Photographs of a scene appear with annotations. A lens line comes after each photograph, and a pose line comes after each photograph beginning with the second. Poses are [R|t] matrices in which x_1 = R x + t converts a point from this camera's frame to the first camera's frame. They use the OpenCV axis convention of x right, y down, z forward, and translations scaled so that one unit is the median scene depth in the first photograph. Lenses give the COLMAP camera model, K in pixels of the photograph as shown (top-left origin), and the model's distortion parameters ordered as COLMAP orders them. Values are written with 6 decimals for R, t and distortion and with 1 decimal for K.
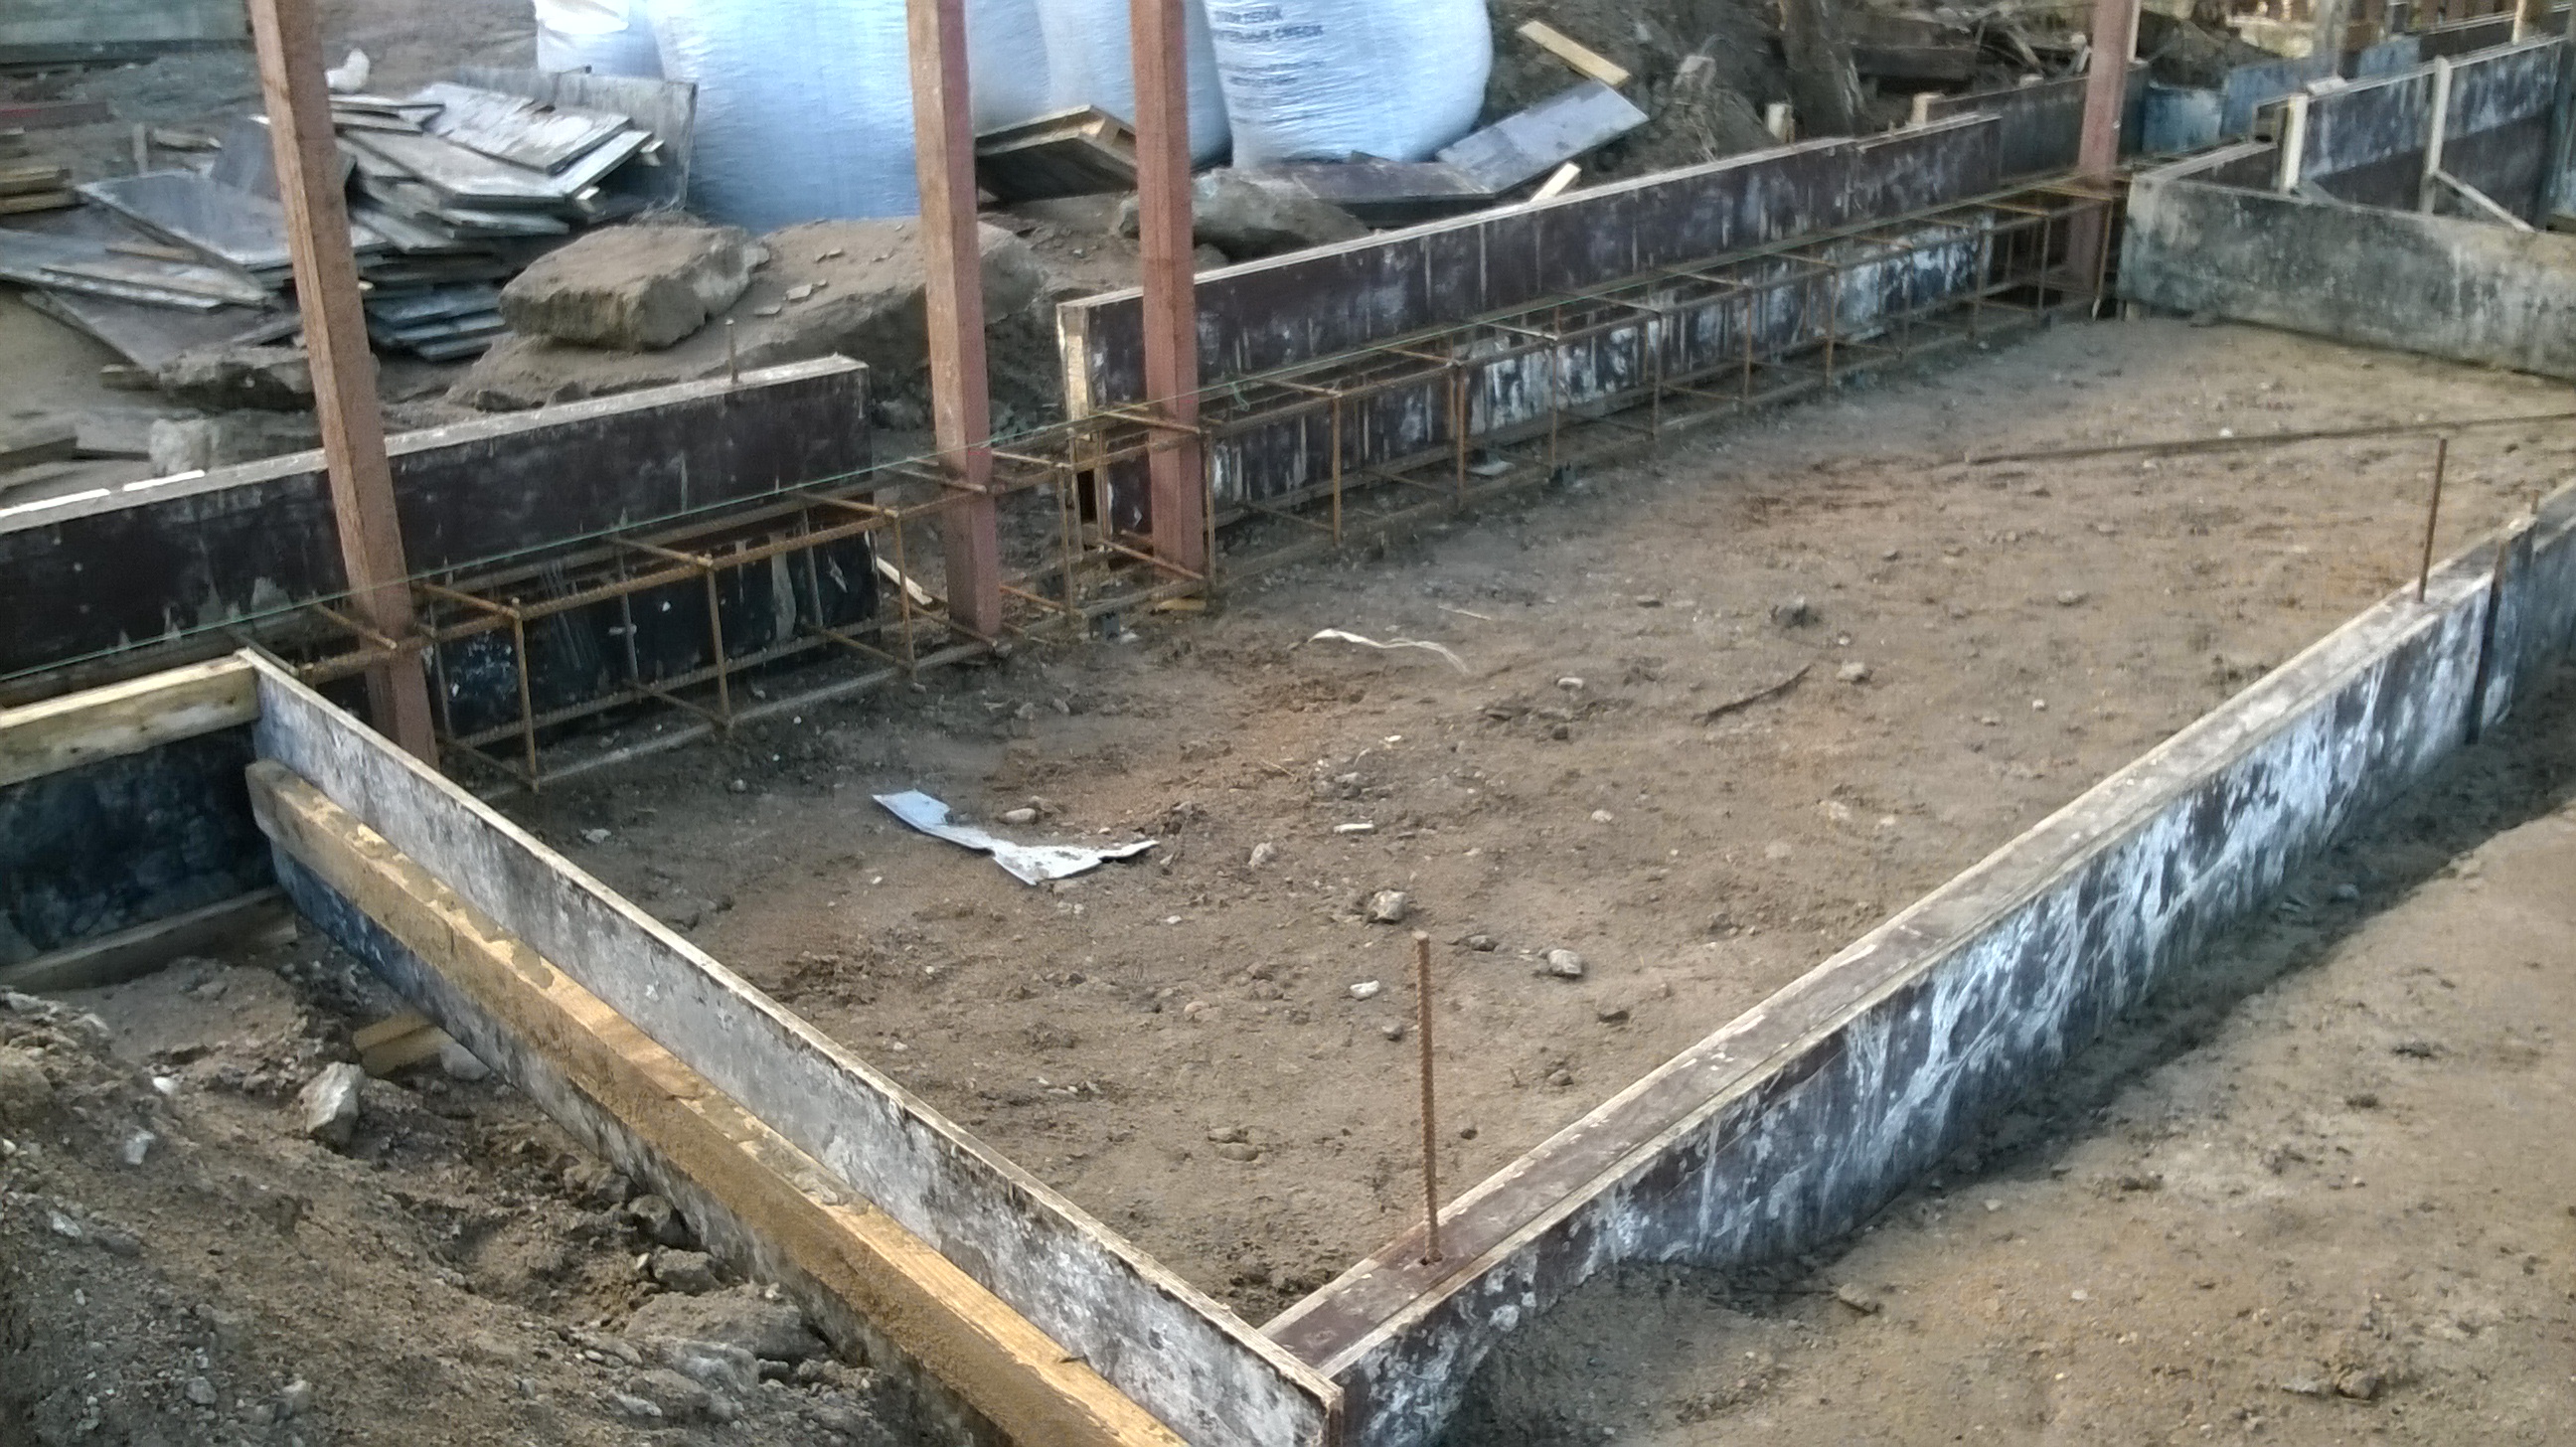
lens RADIAL K [[2358.3, 0, 1288.0], [0, 2358.3, 723.5], [0, 0, 1]] dist [0.060961, -0.211008]
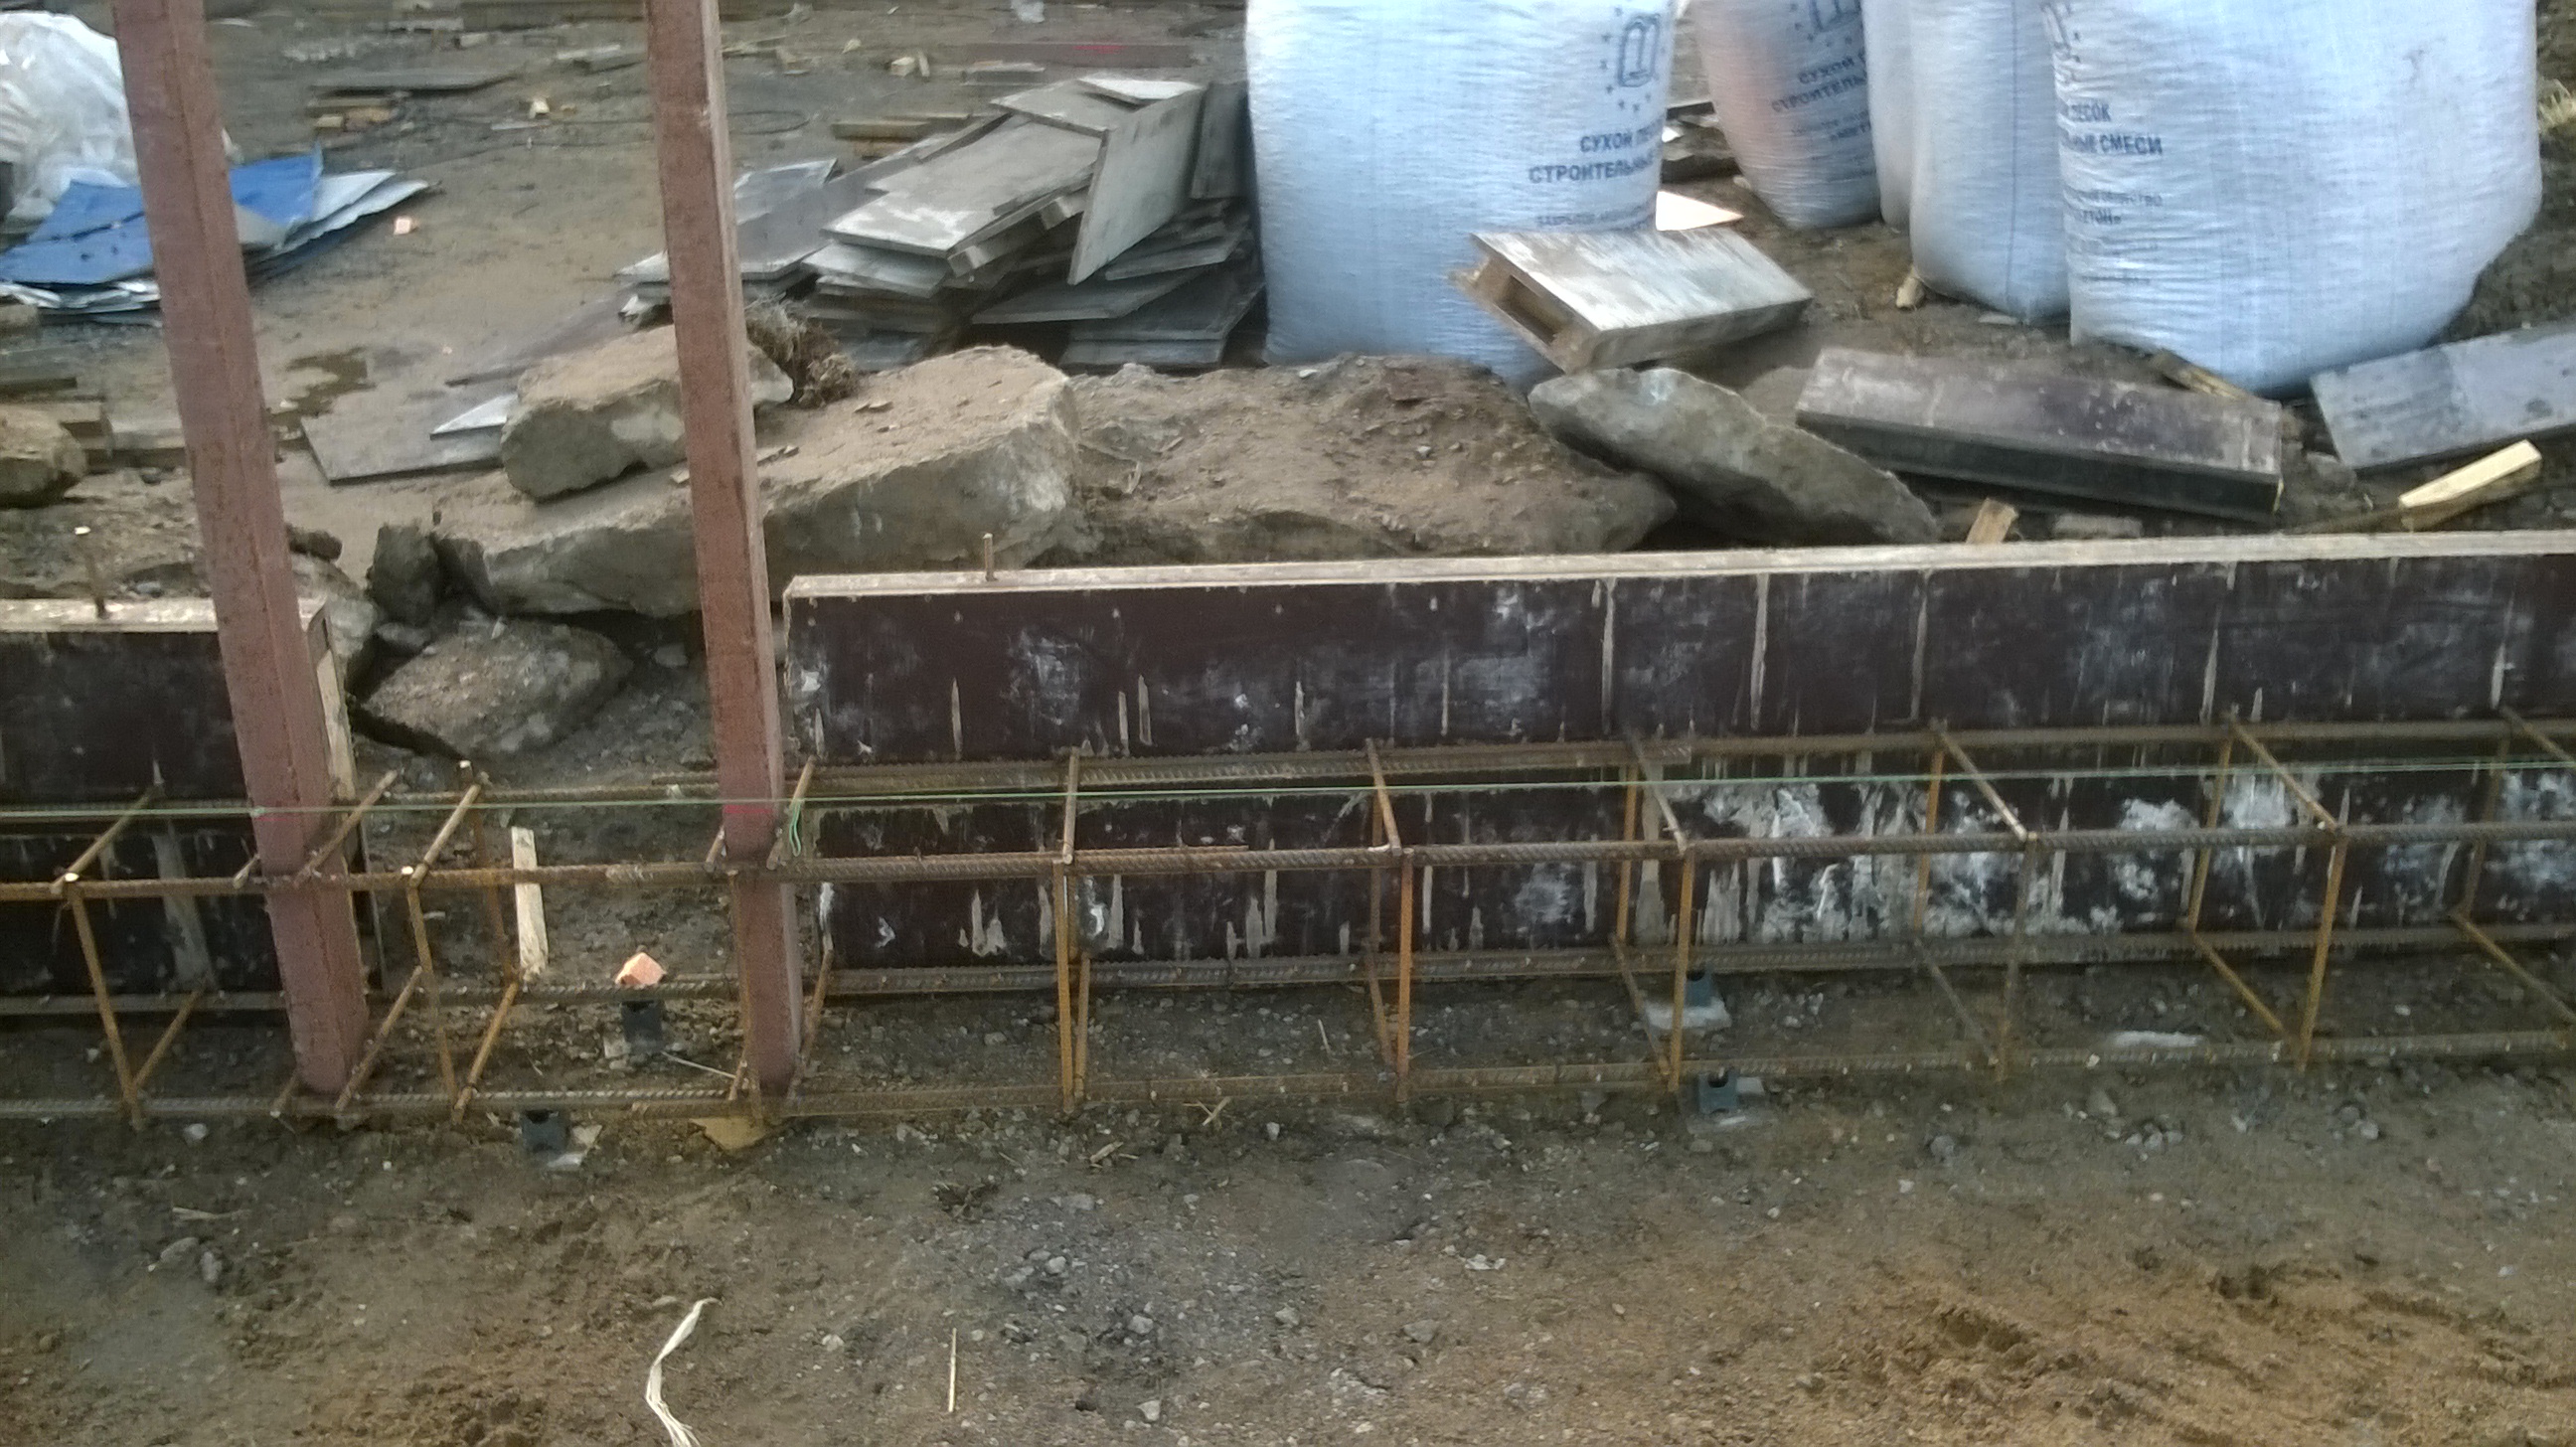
lens RADIAL K [[2240.7, 0, 1288.0], [0, 2240.7, 723.5], [0, 0, 1]] dist [0.050112, -0.178192]
pose [[0.739024, 0.276648, -0.614255, 0.307521], [-0.256541, 0.958661, 0.123112, -0.206385], [0.622921, 0.066599, 0.779445, 0.526723]]
